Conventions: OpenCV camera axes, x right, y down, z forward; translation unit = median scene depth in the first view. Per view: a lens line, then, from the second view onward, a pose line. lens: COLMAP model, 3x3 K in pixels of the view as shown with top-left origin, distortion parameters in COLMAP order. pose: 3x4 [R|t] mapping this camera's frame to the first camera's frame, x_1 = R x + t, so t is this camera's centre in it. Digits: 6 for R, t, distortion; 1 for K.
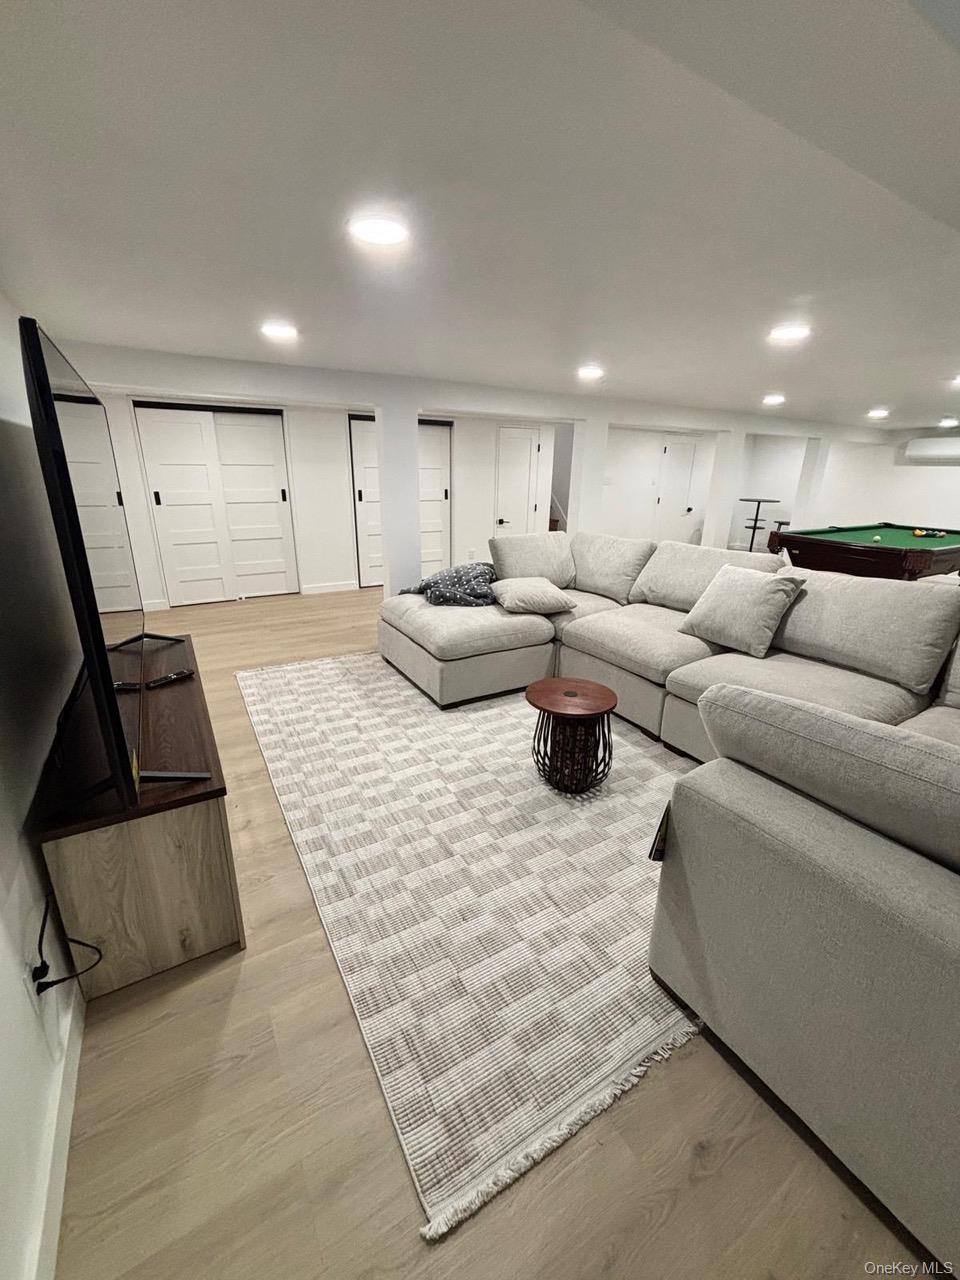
lens RADIAL K [[516.2, 0, 481.2], [0, 516.2, 624.6], [0, 0, 1]] dist [0.013052, 0.000022]
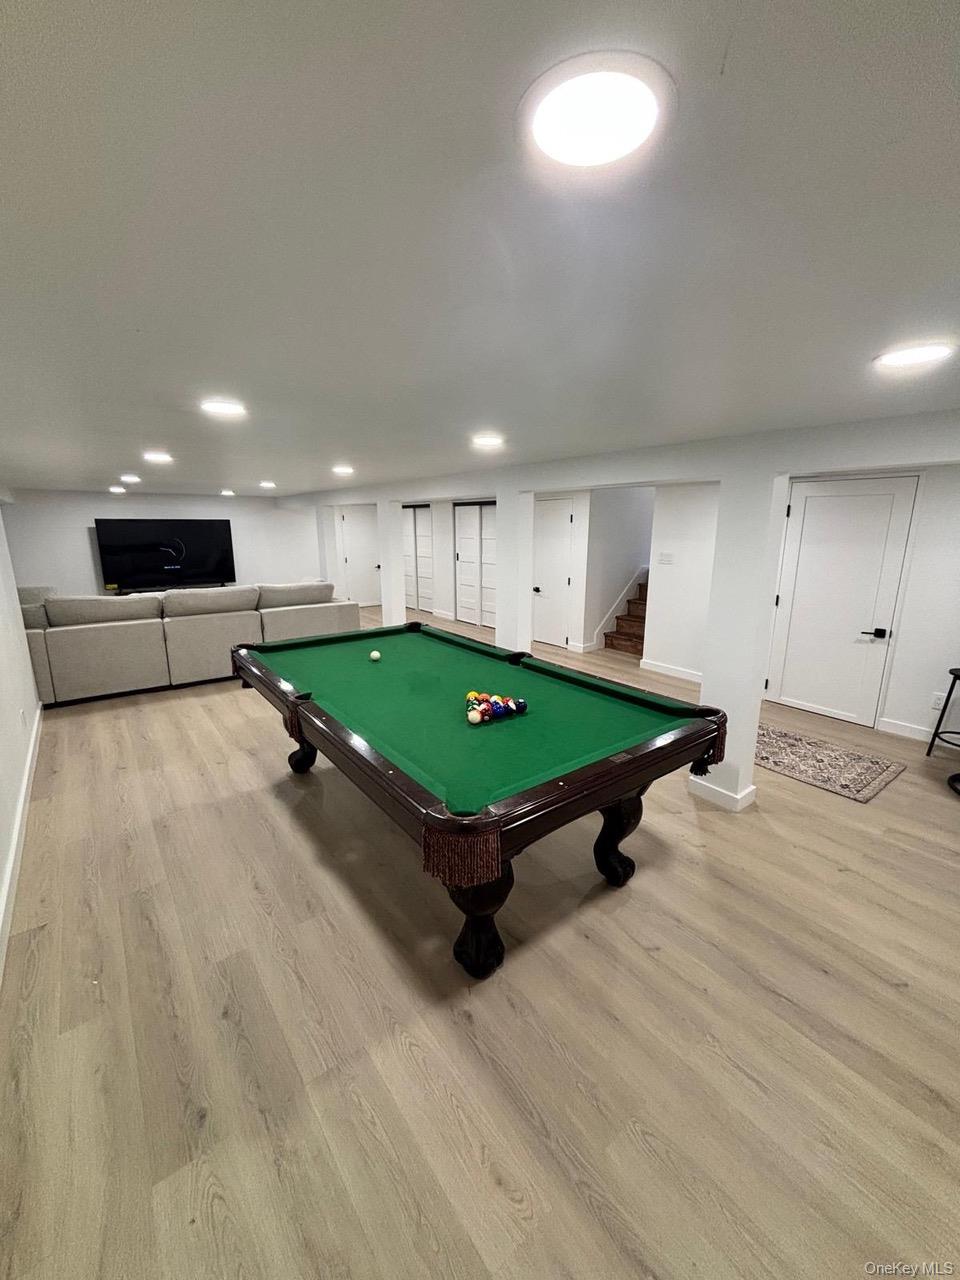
lens RADIAL K [[515.2, 0, 486.0], [0, 515.2, 640.0], [0, 0, 1]] dist [0.000291, 0.000216]
pose [[0.114925, 0.199152, -0.973206, 0.980300], [-0.294379, 0.942519, 0.158109, -0.224867], [0.948754, 0.268321, 0.166945, 0.720144]]
